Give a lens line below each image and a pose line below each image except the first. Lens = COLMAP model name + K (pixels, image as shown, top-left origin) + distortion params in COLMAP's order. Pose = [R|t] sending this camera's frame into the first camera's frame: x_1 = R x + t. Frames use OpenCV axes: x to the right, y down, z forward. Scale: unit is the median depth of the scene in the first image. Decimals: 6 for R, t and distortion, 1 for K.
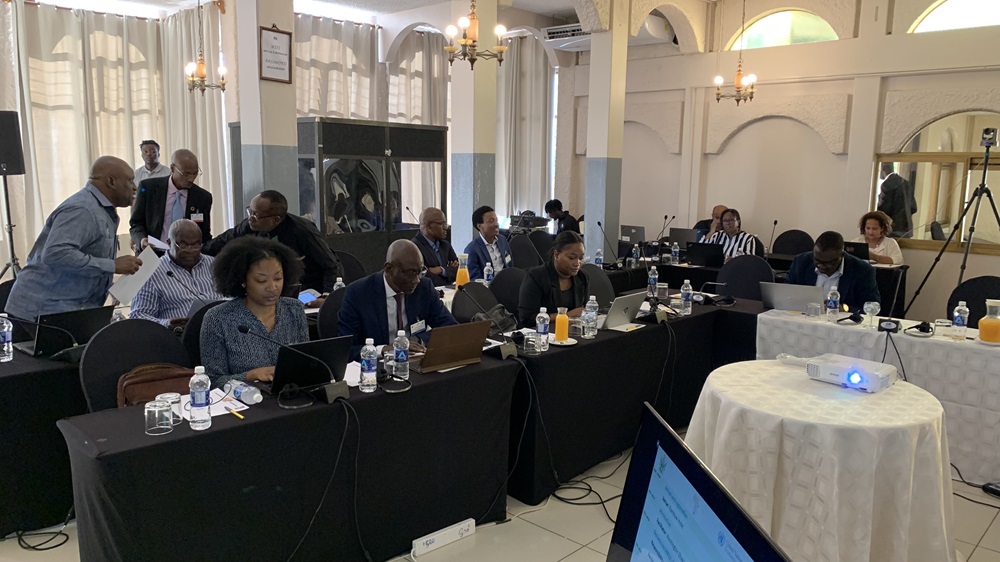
lens RADIAL K [[759.8, 0, 492.9], [0, 759.8, 285.2], [0, 0, 1]] dist [0.054261, -0.066912]
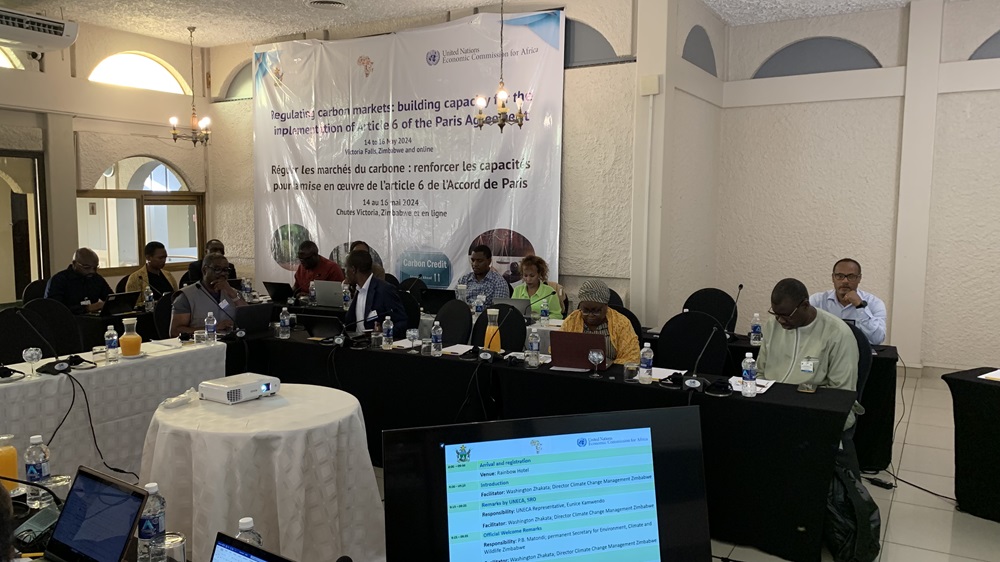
lens RADIAL K [[756.0, 0, 495.8], [0, 756.0, 283.3], [0, 0, 1]] dist [0.082735, -0.118575]
pose [[-0.217958, -0.112600, 0.969441, -0.308375], [0.142536, 0.978999, 0.145756, -0.066091], [-0.965494, 0.169949, -0.197331, 0.382919]]
